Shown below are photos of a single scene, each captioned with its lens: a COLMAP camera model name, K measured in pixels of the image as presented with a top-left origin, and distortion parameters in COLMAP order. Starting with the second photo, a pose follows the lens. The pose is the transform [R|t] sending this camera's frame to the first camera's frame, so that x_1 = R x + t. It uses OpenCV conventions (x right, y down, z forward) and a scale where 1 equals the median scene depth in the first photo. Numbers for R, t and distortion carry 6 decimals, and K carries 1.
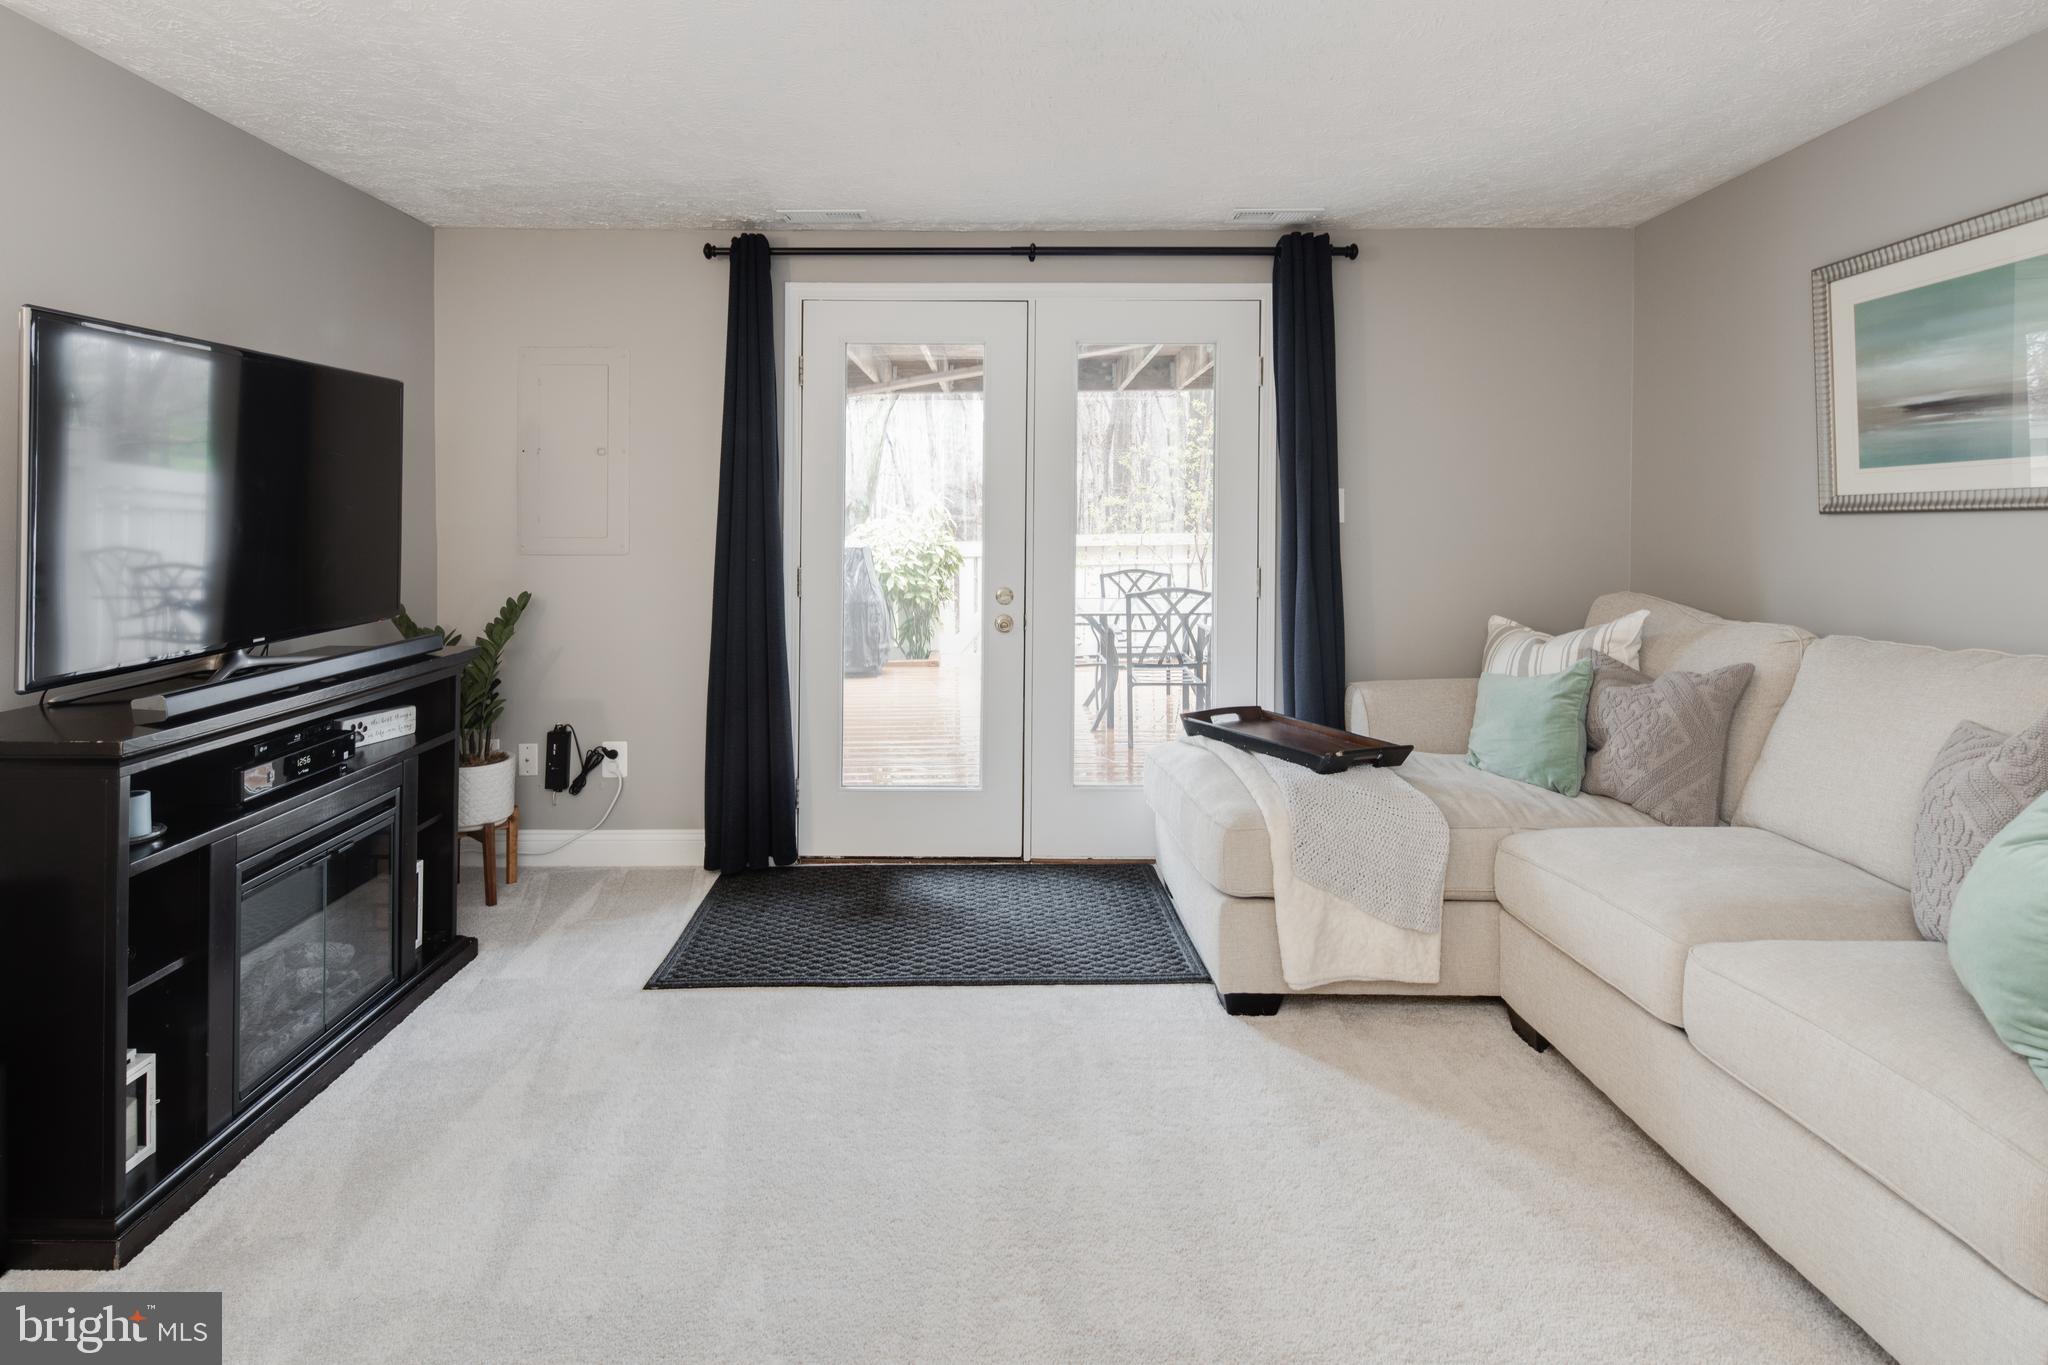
lens RADIAL K [[1007.6, 0, 1011.3], [0, 1007.6, 489.8], [0, 0, 1]] dist [0.013744, -0.008953]
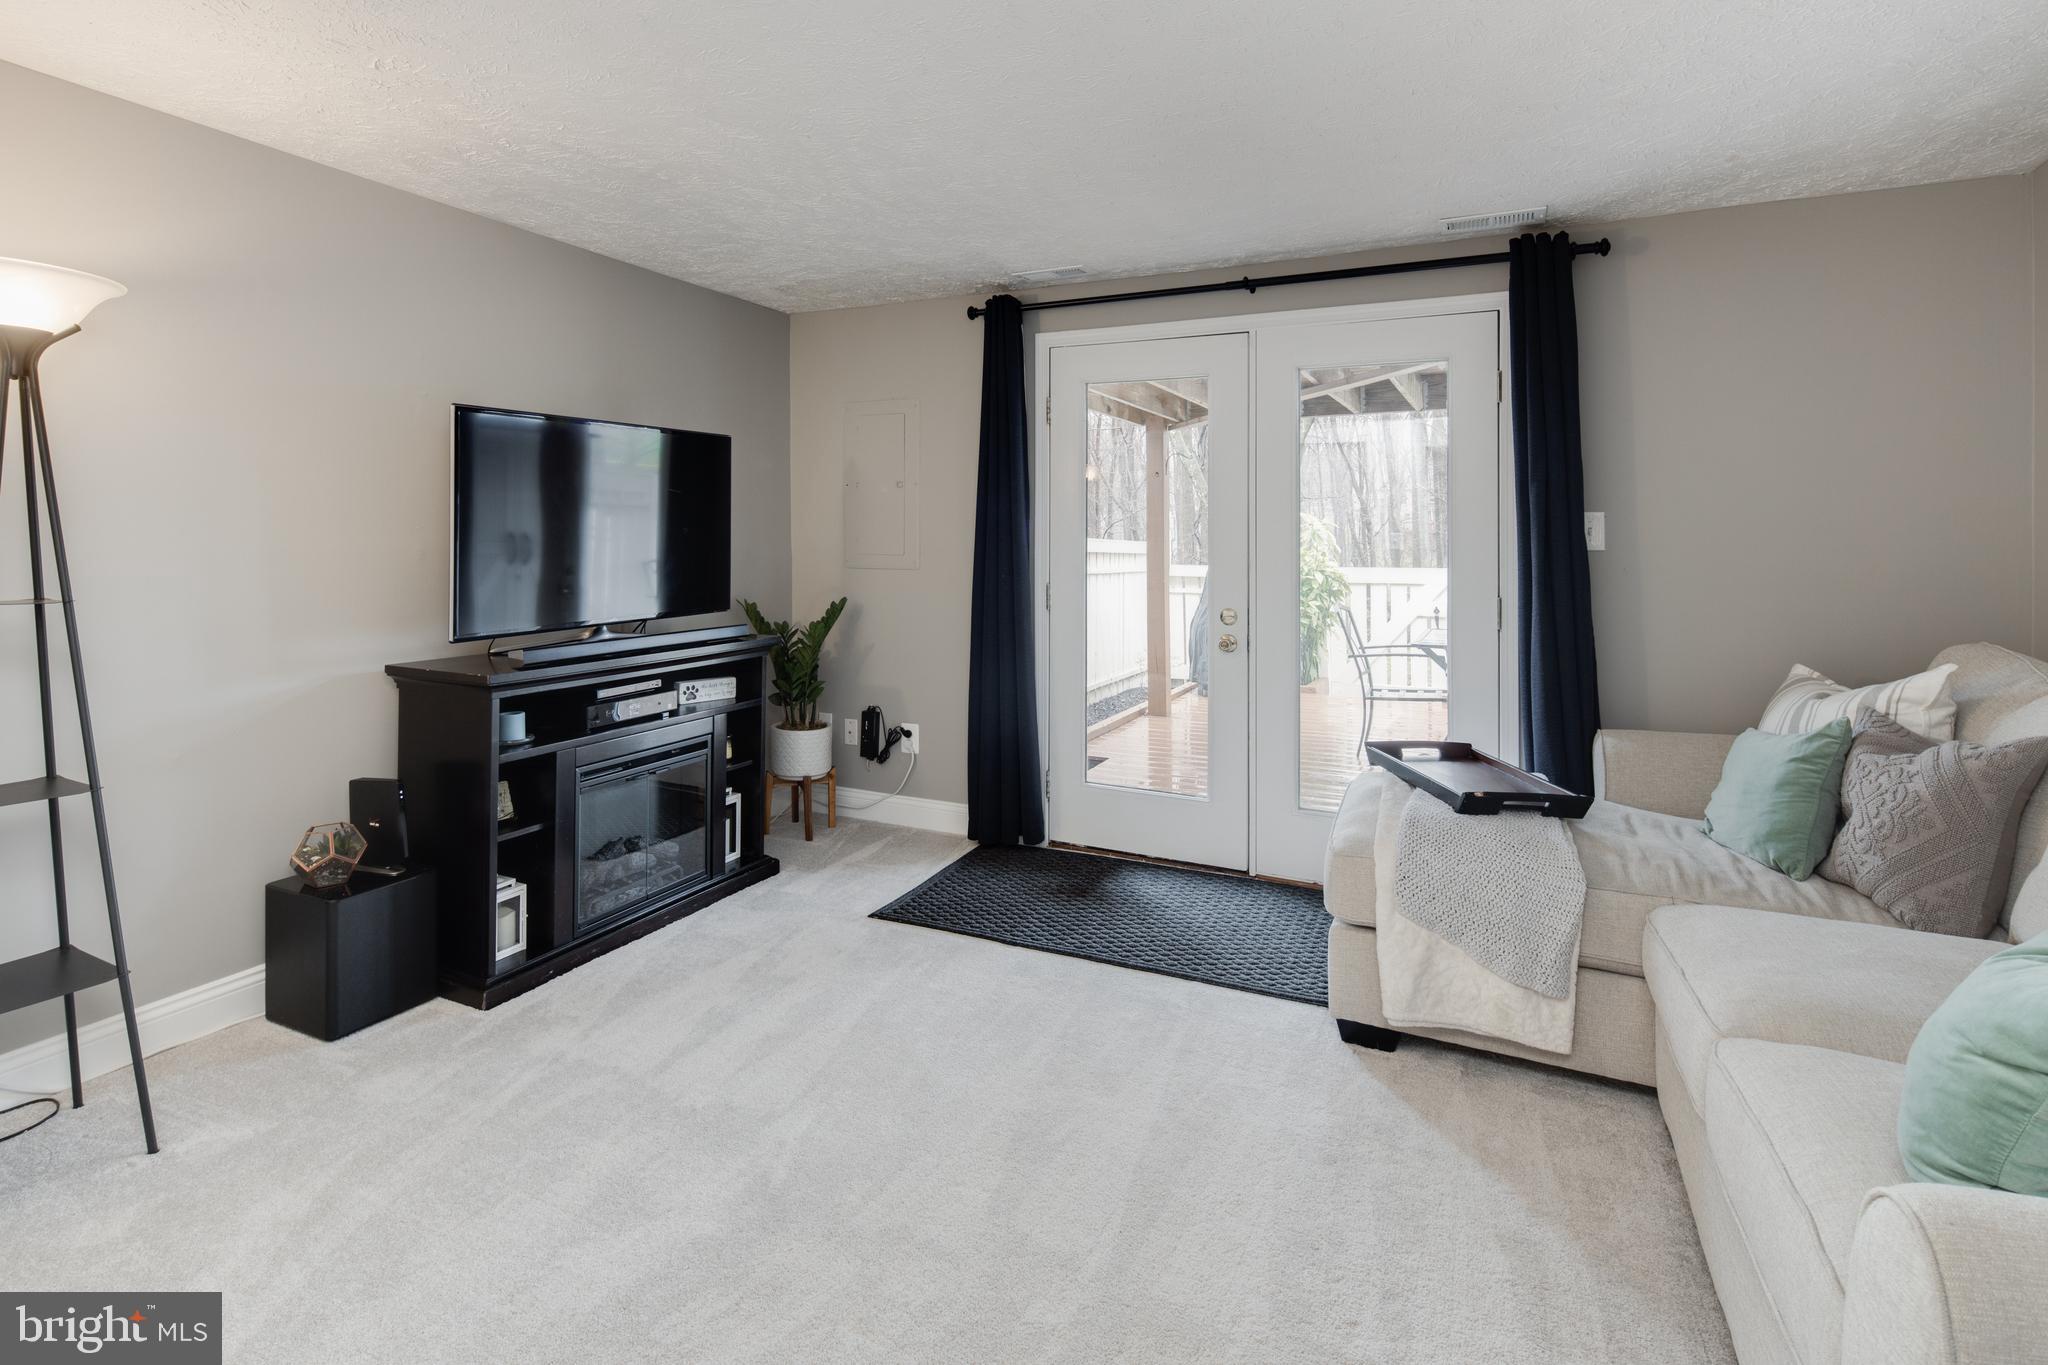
lens RADIAL K [[1003.9, 0, 1027.2], [0, 1003.9, 503.0], [0, 0, 1]] dist [0.005301, -0.001276]
pose [[0.898679, -0.008660, -0.438521, 0.275543], [0.003825, 0.999922, -0.011908, -0.000471], [0.438590, 0.009025, 0.898642, -0.023894]]
